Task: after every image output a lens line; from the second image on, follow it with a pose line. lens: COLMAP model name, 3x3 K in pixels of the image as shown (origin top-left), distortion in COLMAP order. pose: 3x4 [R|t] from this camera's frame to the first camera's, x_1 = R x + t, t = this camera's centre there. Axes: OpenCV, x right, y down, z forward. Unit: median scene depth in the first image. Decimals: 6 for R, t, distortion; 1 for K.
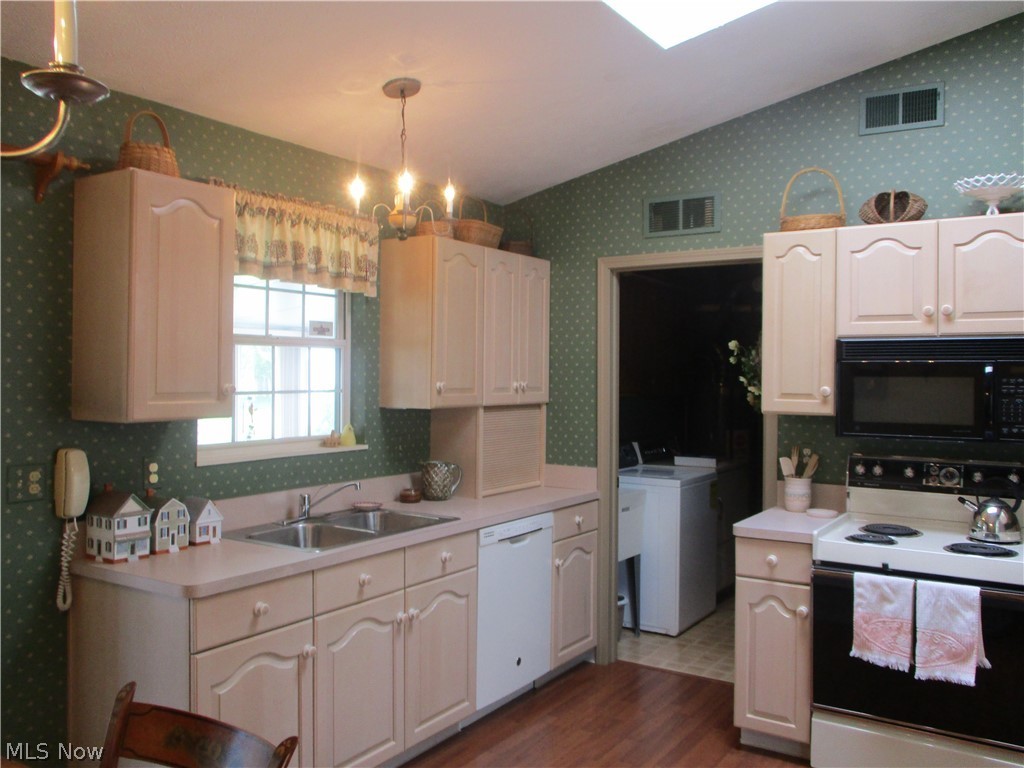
lens RADIAL K [[861.0, 0, 514.3], [0, 861.0, 379.1], [0, 0, 1]] dist [-0.002184, -0.002768]
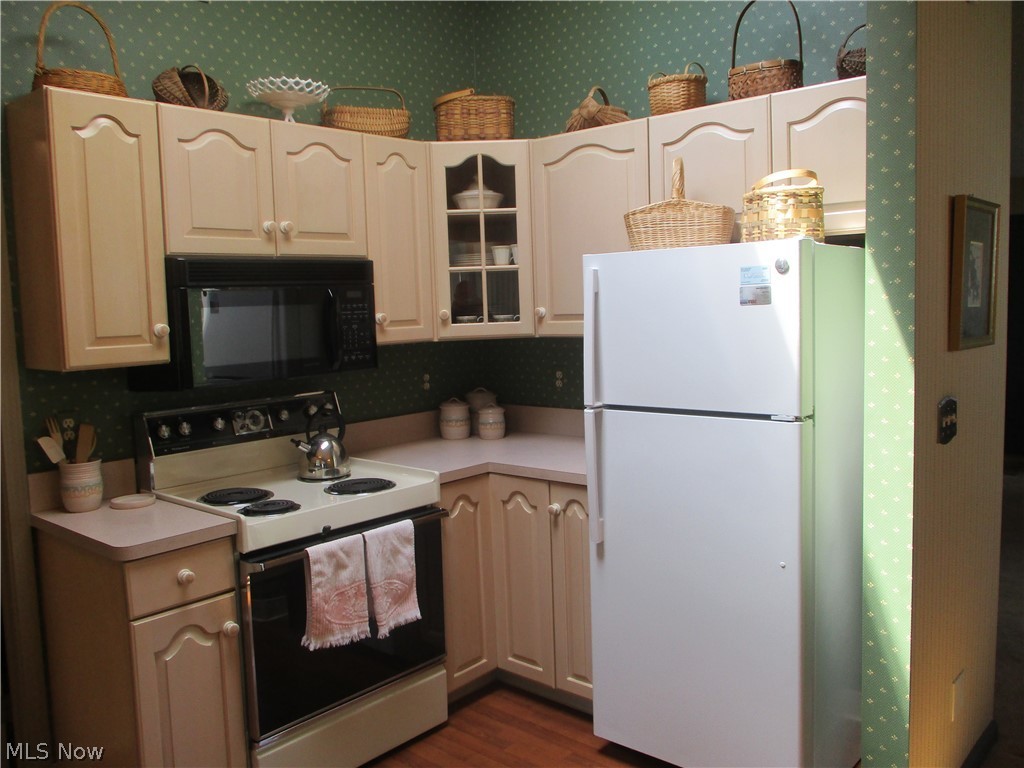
lens RADIAL K [[861.0, 0, 514.3], [0, 861.0, 379.1], [0, 0, 1]] dist [-0.002184, -0.002768]
pose [[0.151072, -0.104336, 0.983001, -0.332103], [0.042146, 0.994190, 0.099047, -0.004394], [-0.987624, 0.026467, 0.154591, 0.645237]]
